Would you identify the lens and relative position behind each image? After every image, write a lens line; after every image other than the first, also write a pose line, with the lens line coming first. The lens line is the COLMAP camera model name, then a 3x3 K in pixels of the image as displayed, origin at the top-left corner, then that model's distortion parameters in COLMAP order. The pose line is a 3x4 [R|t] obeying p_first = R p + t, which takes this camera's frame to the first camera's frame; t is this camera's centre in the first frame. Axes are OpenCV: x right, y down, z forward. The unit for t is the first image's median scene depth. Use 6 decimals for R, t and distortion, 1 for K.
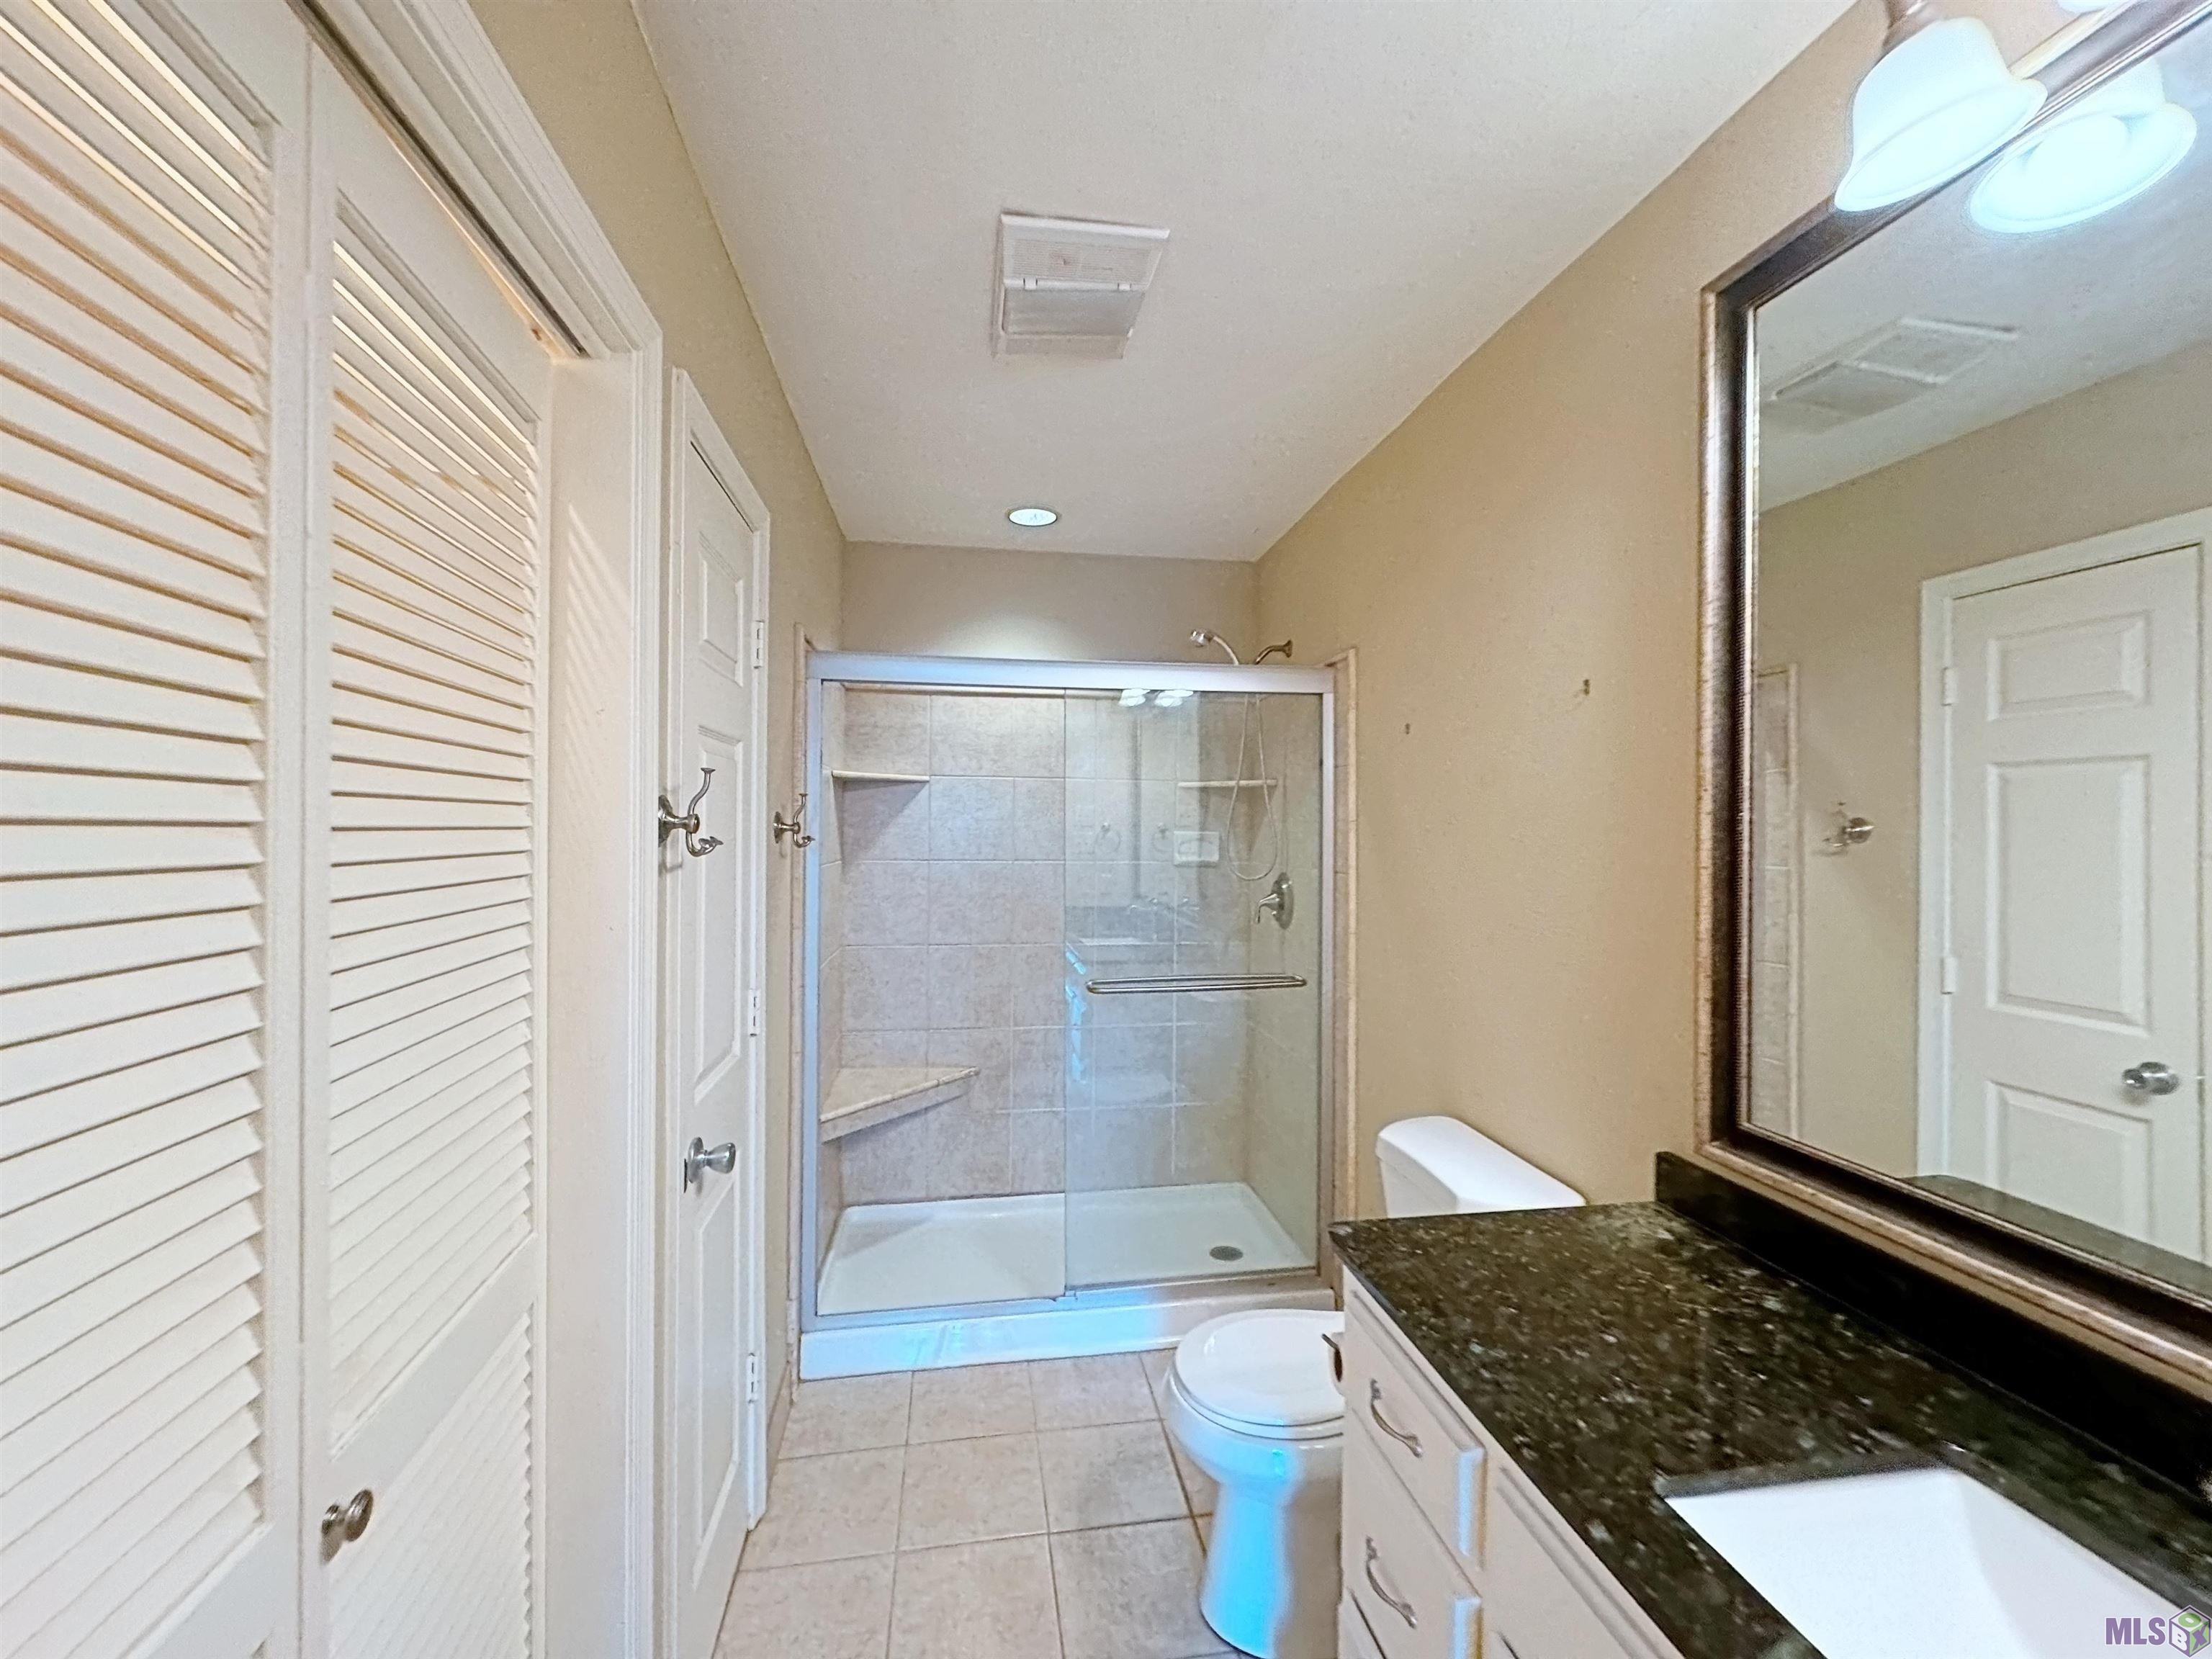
lens RADIAL K [[878.2, 0, 1105.0], [0, 878.2, 830.1], [0, 0, 1]] dist [-0.001176, -0.000249]
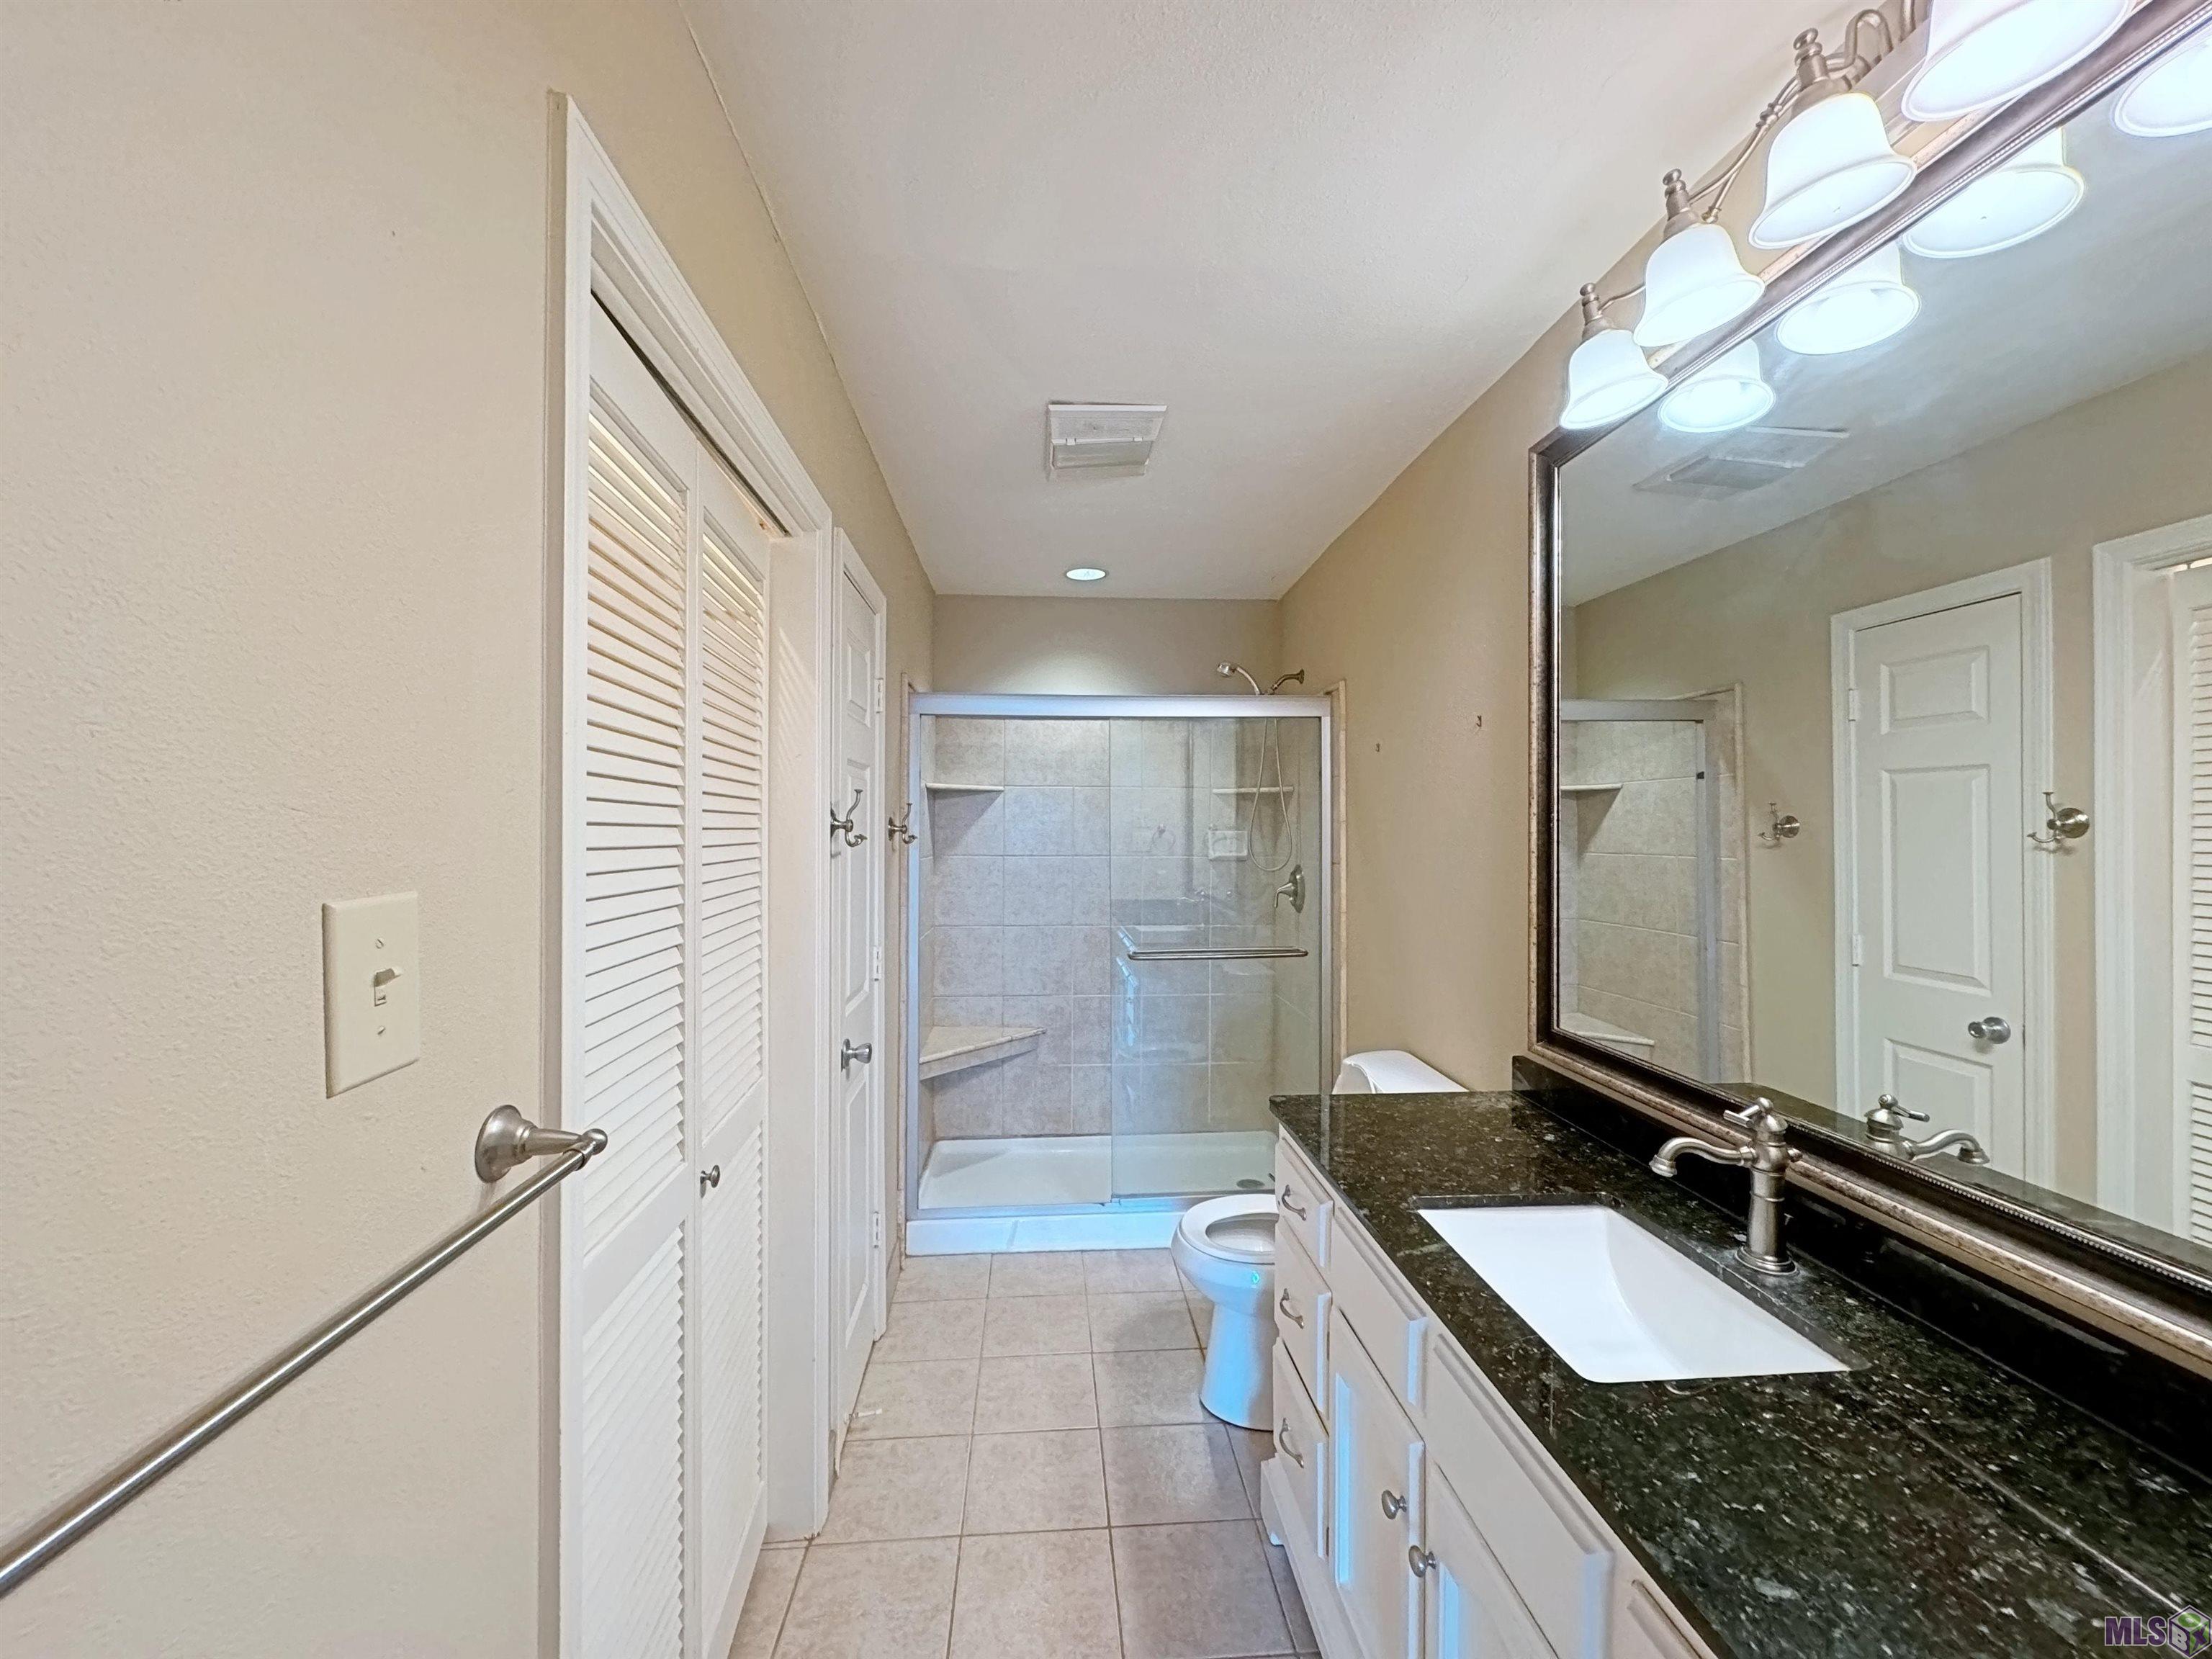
lens RADIAL K [[881.0, 0, 1101.8], [0, 881.0, 831.5], [0, 0, 1]] dist [-0.002272, 0.000359]
pose [[0.995999, -0.005024, -0.089222, 0.076481], [0.004933, 0.999987, -0.001237, 0.004979], [0.089227, 0.000792, 0.996011, -0.350289]]
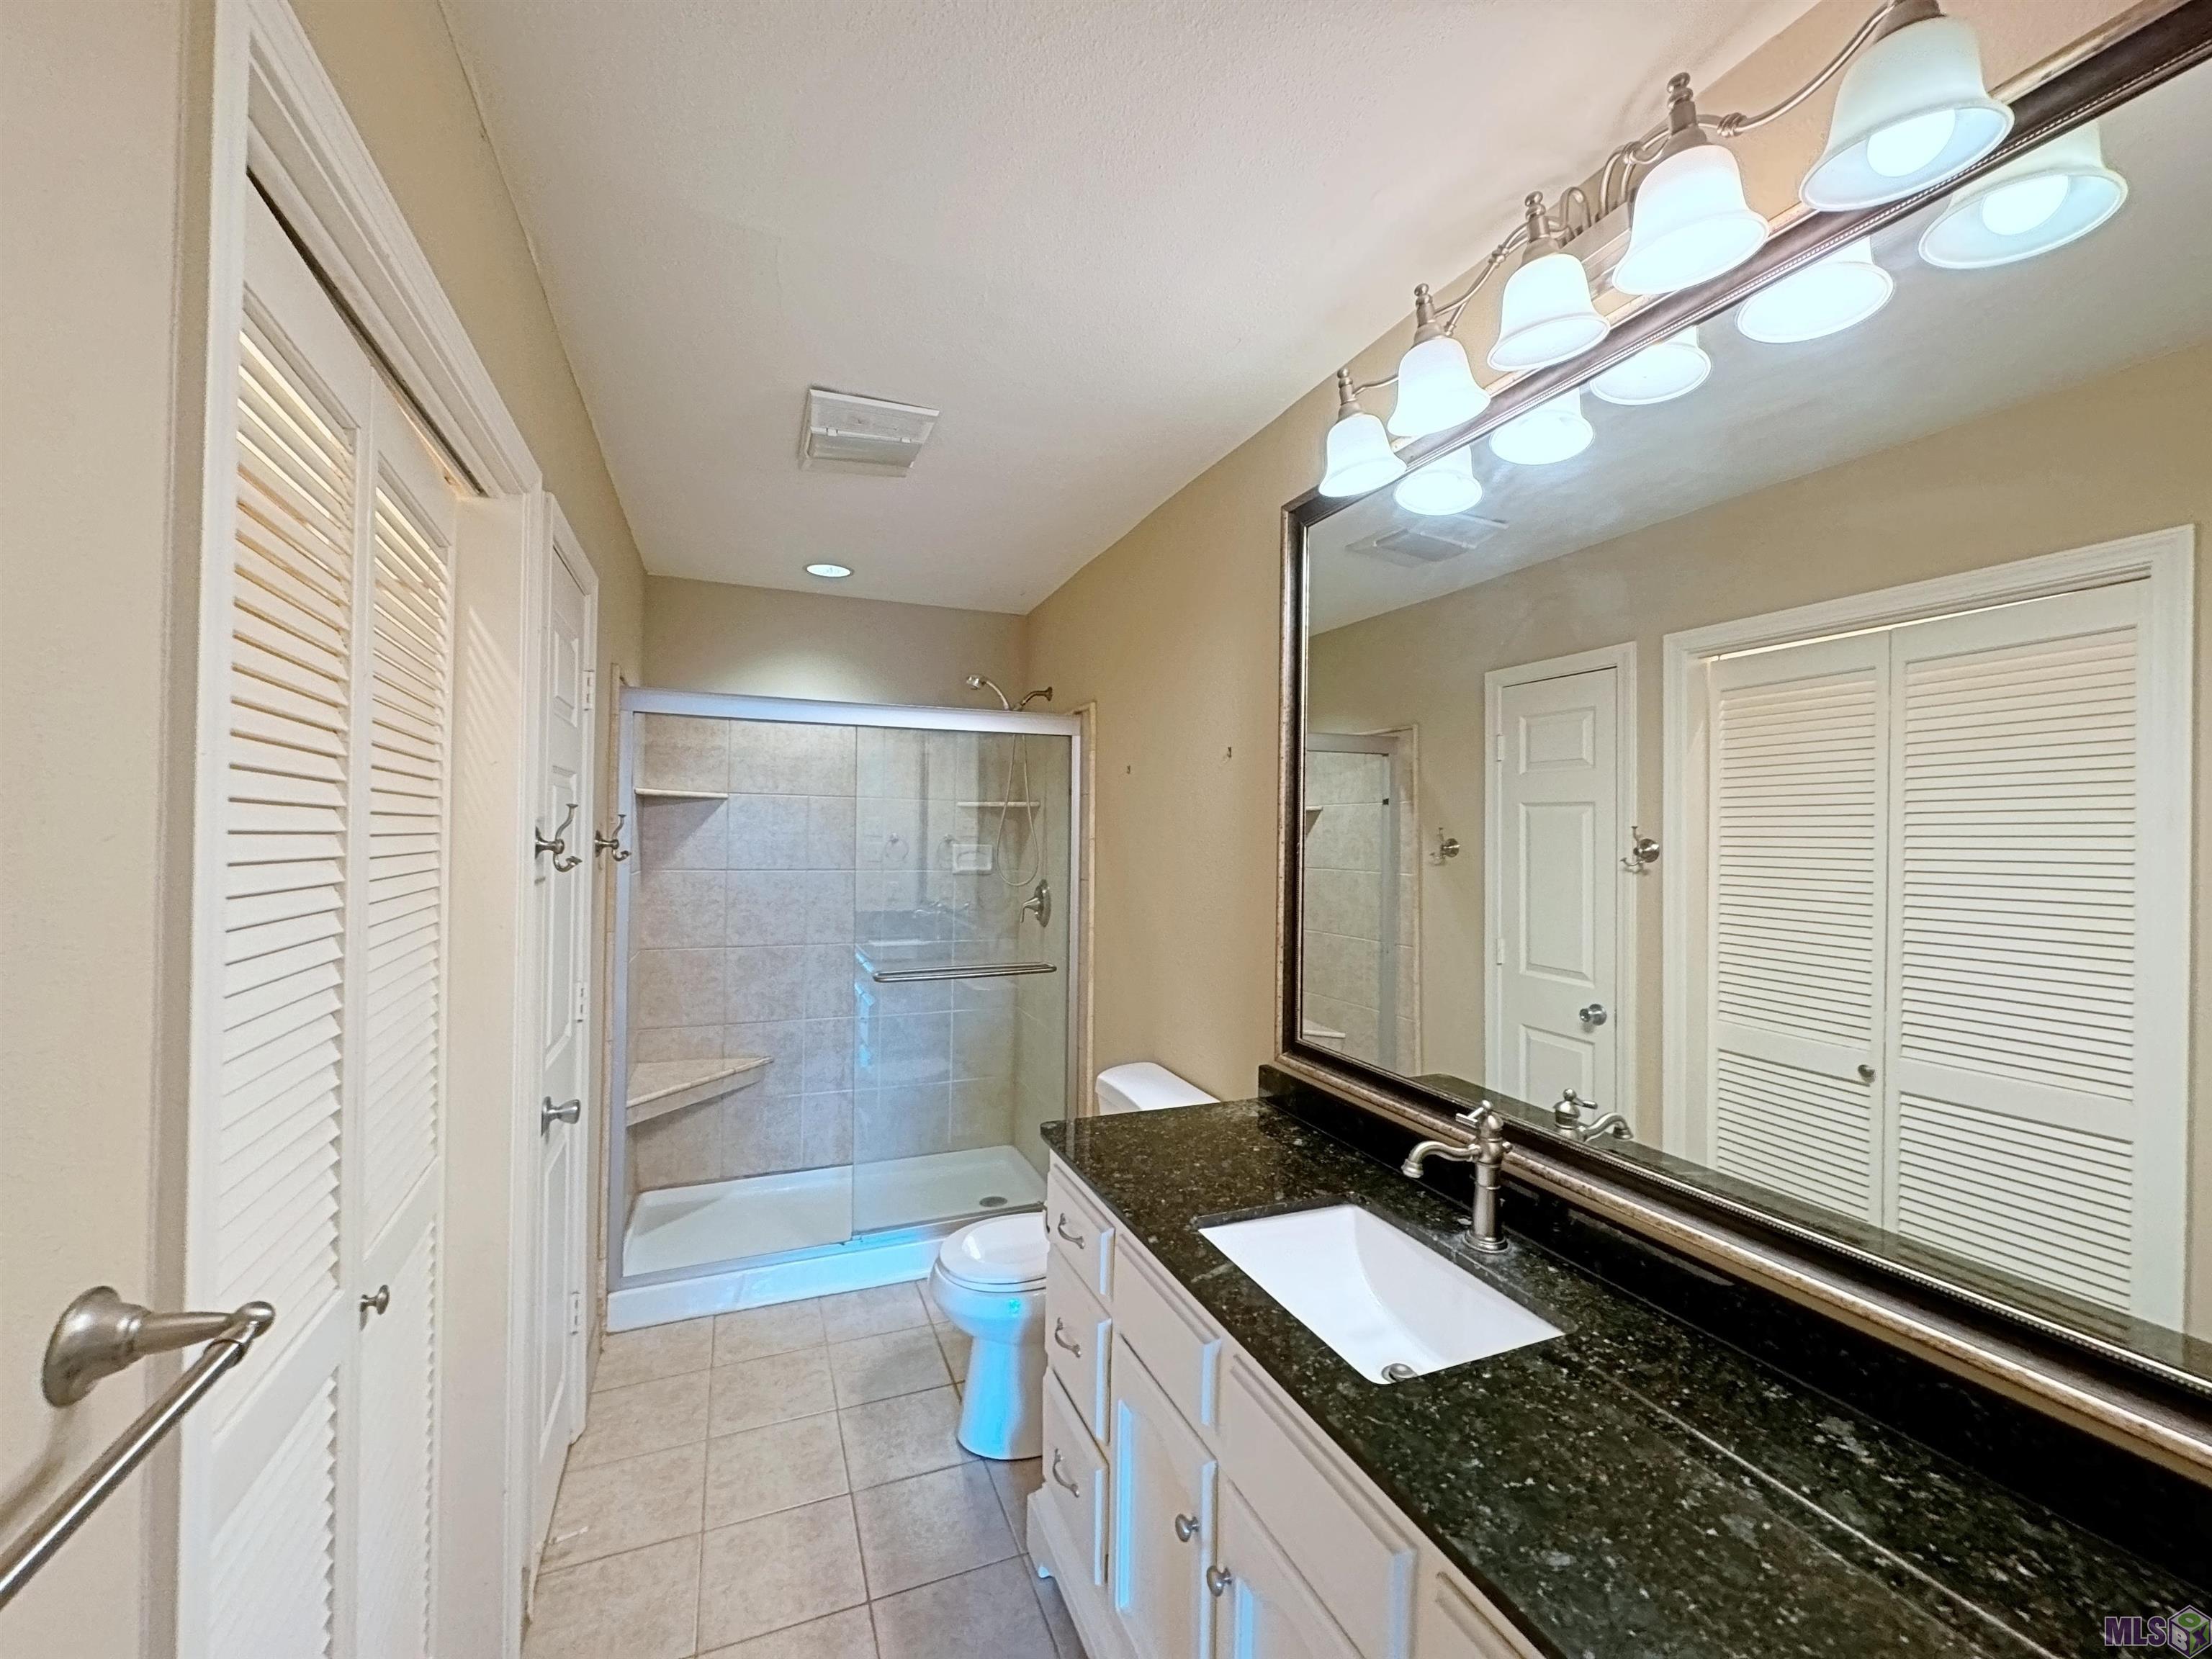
lens RADIAL K [[881.0, 0, 1101.8], [0, 881.0, 831.5], [0, 0, 1]] dist [-0.002272, 0.000359]
pose [[0.974002, 0.007918, 0.226400, 0.012635], [-0.006934, 0.999963, -0.005137, -0.020236], [-0.226433, 0.003434, 0.974021, -0.318583]]
